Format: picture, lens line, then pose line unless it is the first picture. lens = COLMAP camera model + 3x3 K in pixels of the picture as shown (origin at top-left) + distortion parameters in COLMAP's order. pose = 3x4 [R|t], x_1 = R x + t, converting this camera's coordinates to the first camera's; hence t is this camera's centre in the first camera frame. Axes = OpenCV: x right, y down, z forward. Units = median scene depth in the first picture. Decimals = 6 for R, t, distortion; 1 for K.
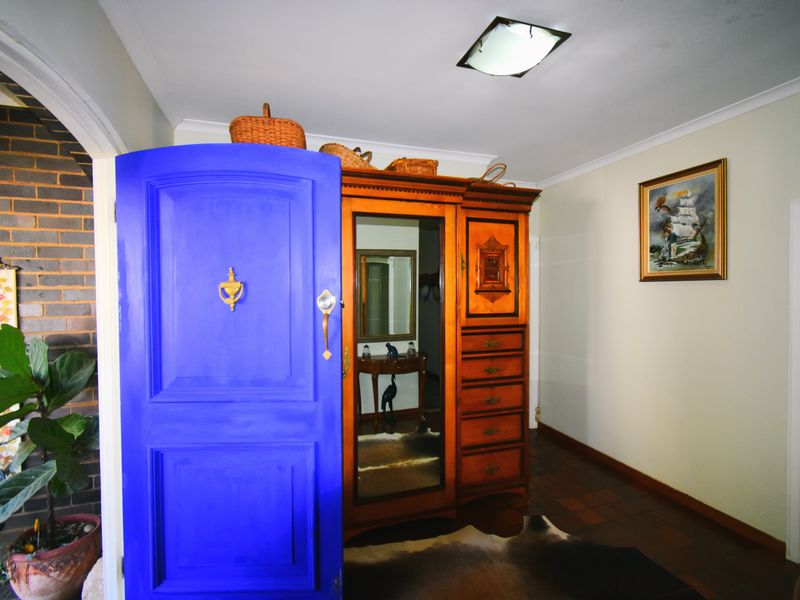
lens RADIAL K [[401.0, 0, 398.6], [0, 401.0, 304.7], [0, 0, 1]] dist [-0.001419, -0.000394]
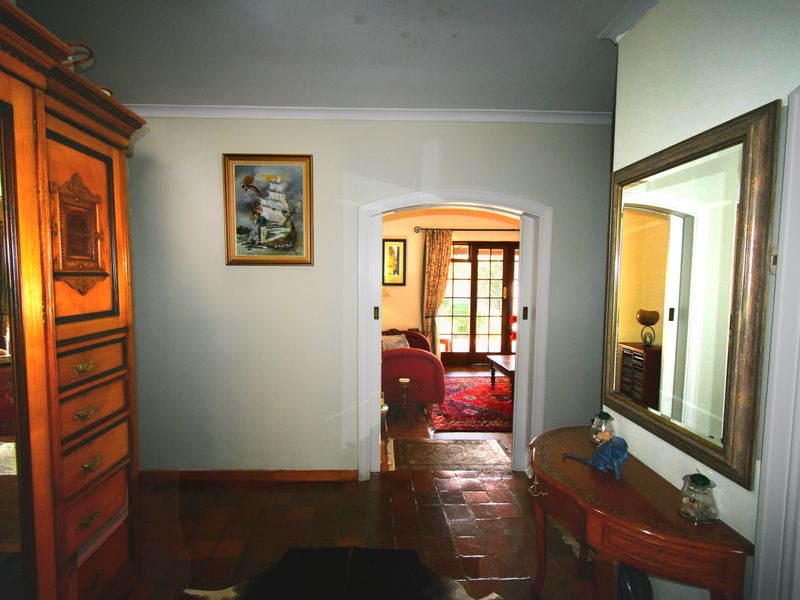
lens RADIAL K [[401.0, 0, 398.6], [0, 401.0, 304.7], [0, 0, 1]] dist [-0.001419, -0.000394]
pose [[0.269660, -0.064933, 0.960764, -0.184334], [0.027095, 0.997841, 0.059834, -0.013151], [-0.962574, 0.009897, 0.270837, 0.423916]]
